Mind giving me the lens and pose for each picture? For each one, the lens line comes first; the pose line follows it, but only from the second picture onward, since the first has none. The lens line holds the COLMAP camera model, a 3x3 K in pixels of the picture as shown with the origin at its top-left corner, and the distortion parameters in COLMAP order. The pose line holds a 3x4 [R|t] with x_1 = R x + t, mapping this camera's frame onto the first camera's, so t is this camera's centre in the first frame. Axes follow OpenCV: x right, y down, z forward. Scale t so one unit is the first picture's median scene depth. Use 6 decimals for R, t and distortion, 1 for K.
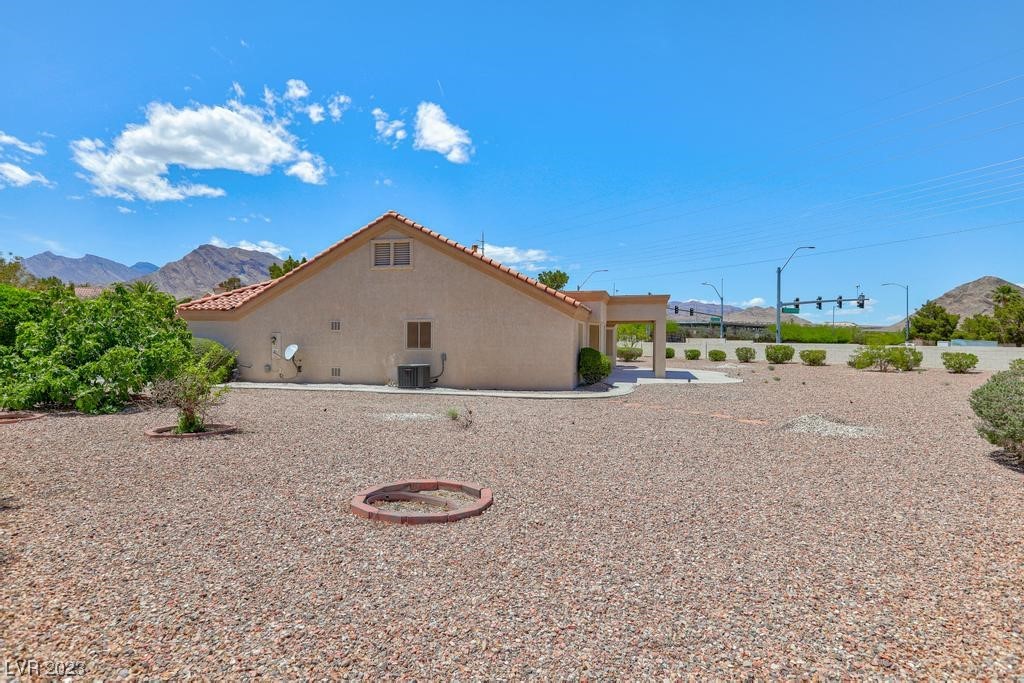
lens RADIAL K [[568.7, 0, 505.2], [0, 568.7, 342.3], [0, 0, 1]] dist [0.004817, 0.000171]
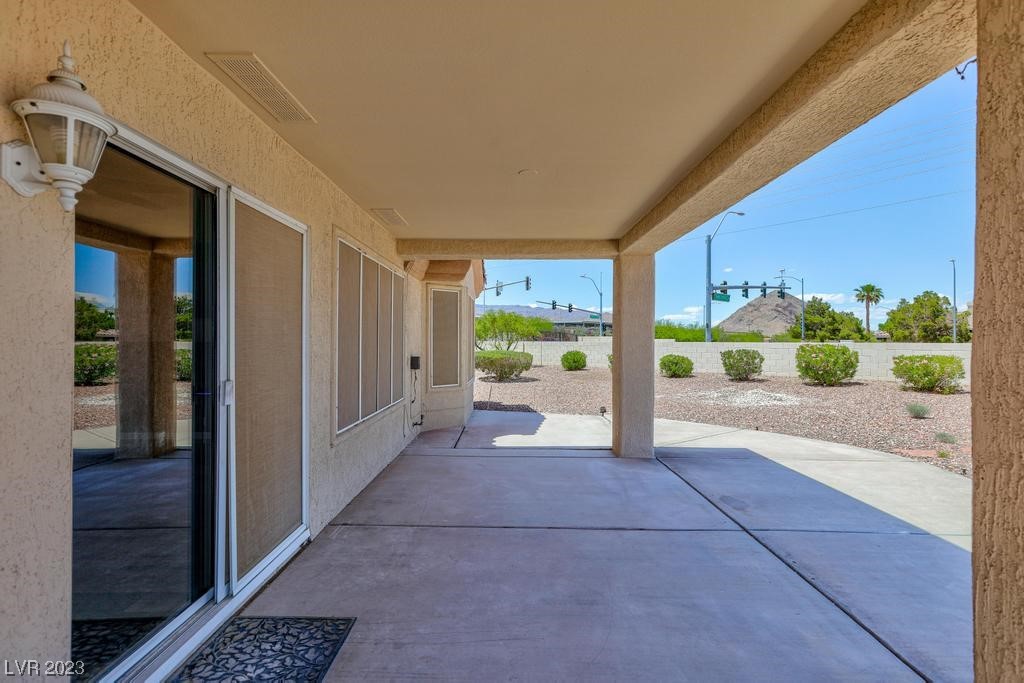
lens RADIAL K [[528.1, 0, 510.5], [0, 528.1, 338.7], [0, 0, 1]] dist [0.001098, 0.000072]
pose [[0.972788, -0.003825, 0.231666, 0.084634], [0.006437, 0.999924, -0.010519, 0.002155], [-0.231608, 0.011724, 0.972739, 0.401347]]
